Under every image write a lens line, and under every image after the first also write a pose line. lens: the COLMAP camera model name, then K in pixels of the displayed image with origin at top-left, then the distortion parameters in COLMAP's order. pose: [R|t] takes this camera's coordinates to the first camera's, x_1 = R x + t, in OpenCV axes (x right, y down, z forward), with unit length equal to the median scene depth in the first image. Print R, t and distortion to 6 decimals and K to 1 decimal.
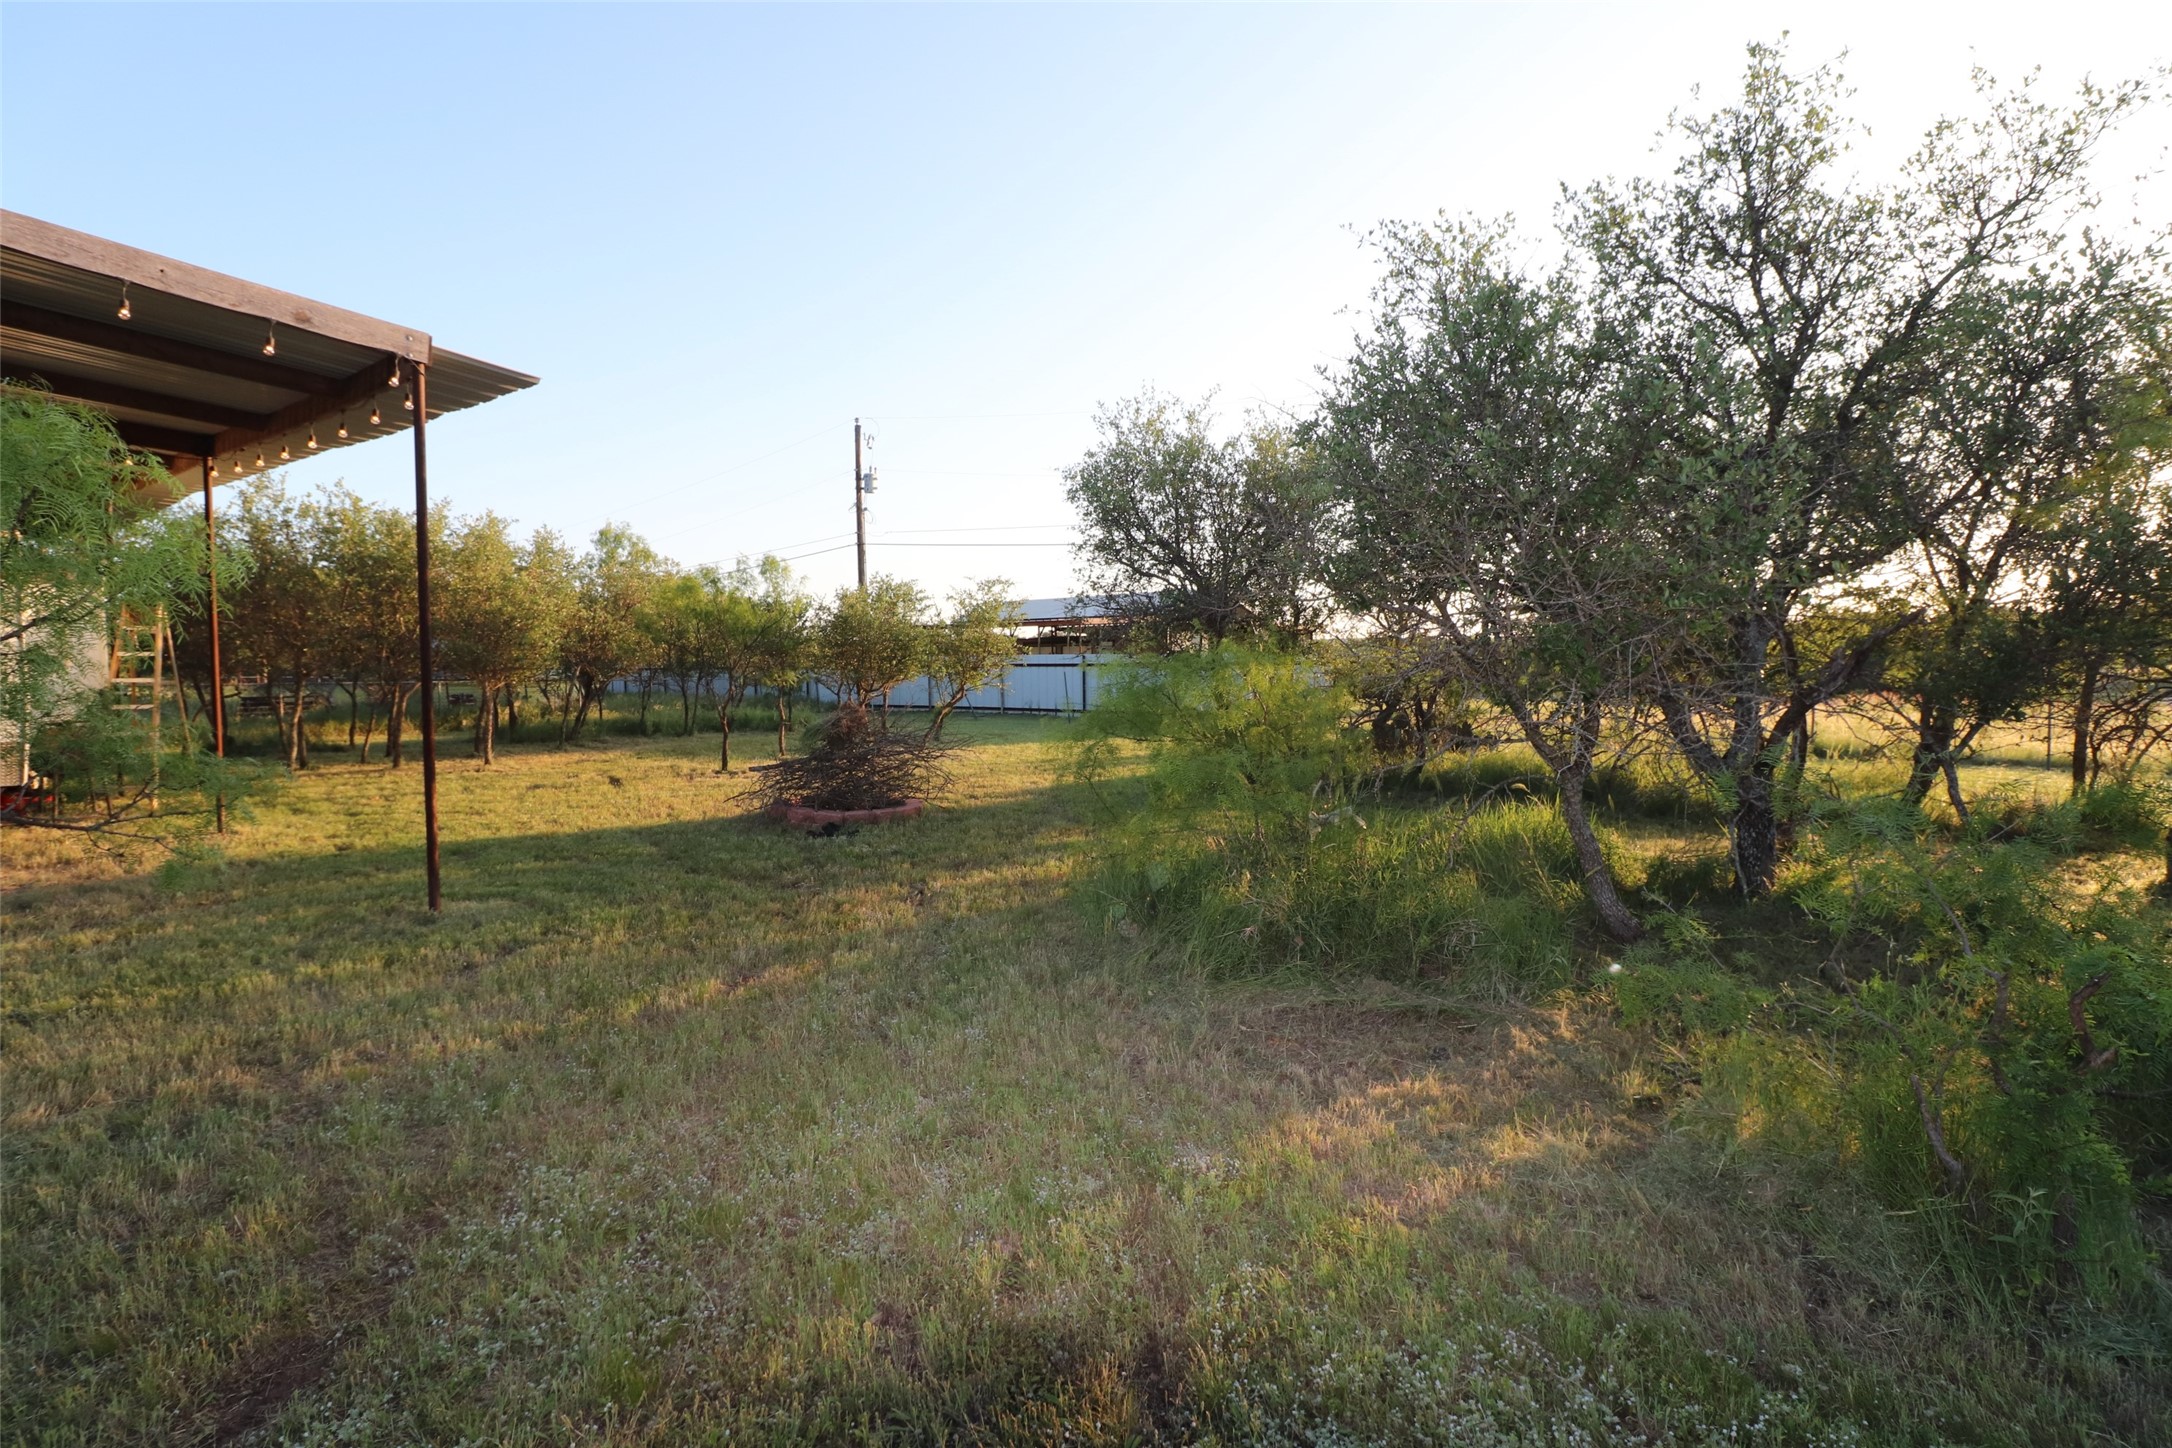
lens RADIAL K [[1003.0, 0, 1085.0], [0, 1003.0, 716.4], [0, 0, 1]] dist [-0.000509, -0.013934]
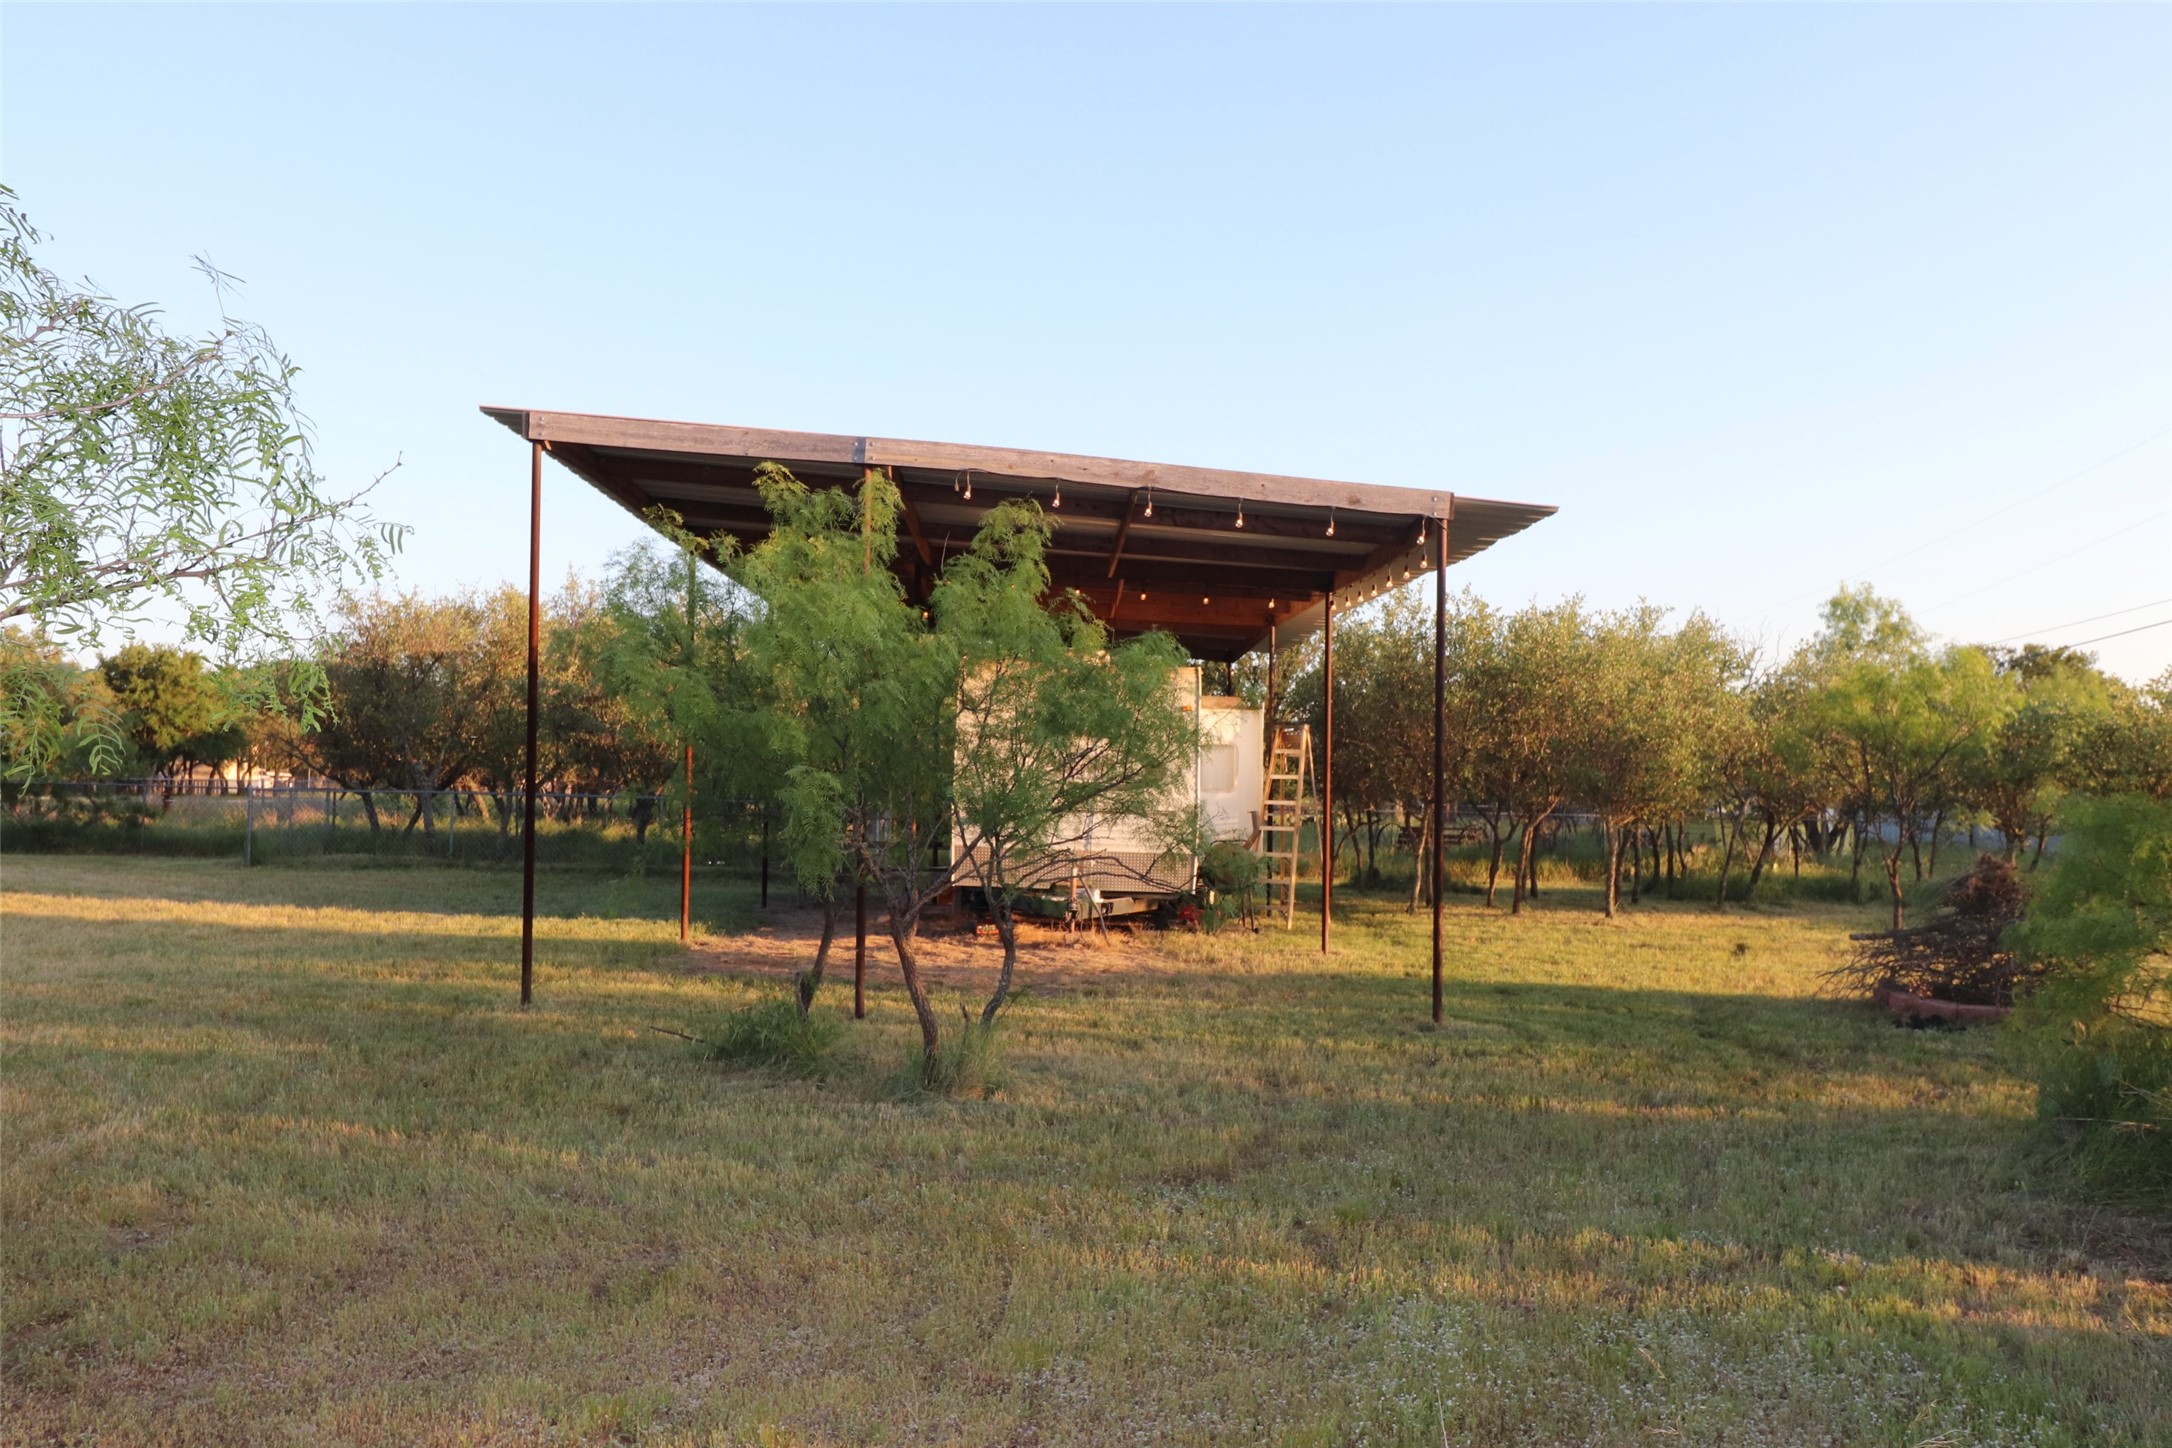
lens RADIAL K [[1826.0, 0, 1086.0], [0, 1826.0, 724.0], [0, 0, 1]] dist [-0.001610, -0.001307]
pose [[0.609436, -0.014859, -0.792696, 0.407790], [-0.058769, 0.996227, -0.063857, 0.014626], [0.790654, 0.085503, 0.606263, -0.305760]]
